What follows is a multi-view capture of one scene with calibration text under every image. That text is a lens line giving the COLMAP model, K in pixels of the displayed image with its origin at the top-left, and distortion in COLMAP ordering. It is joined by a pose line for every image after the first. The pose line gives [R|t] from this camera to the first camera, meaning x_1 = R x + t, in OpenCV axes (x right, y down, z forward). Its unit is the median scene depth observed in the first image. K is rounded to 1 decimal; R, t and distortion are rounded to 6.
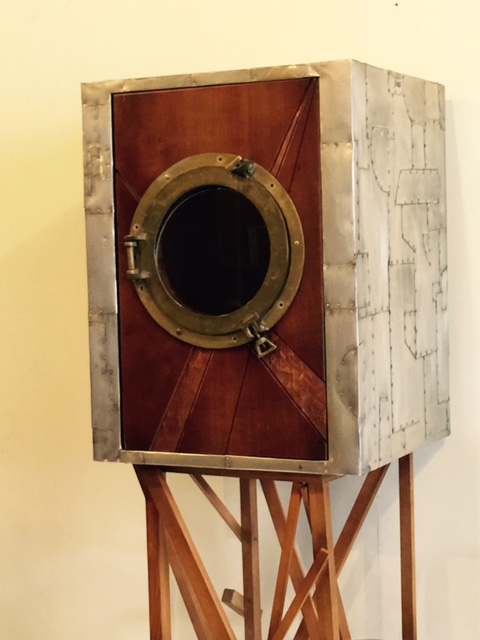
lens RADIAL K [[1375.9, 0, 240.3], [0, 1375.9, 320.4], [0, 0, 1]] dist [0.010834, 0.000000]
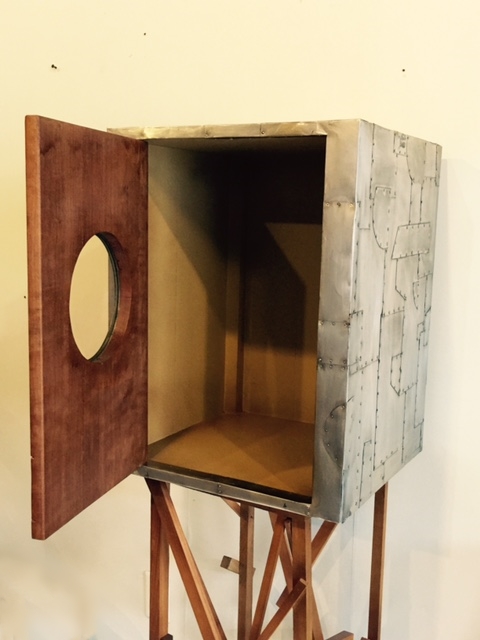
lens RADIAL K [[750.7, 0, 239.3], [0, 750.7, 318.8], [0, 0, 1]] dist [0.025954, 0.000000]
pose [[0.996484, 0.062324, -0.055987, 0.030807], [-0.057665, 0.995021, 0.081294, -0.079524], [0.060775, -0.077780, 0.995116, 0.412889]]
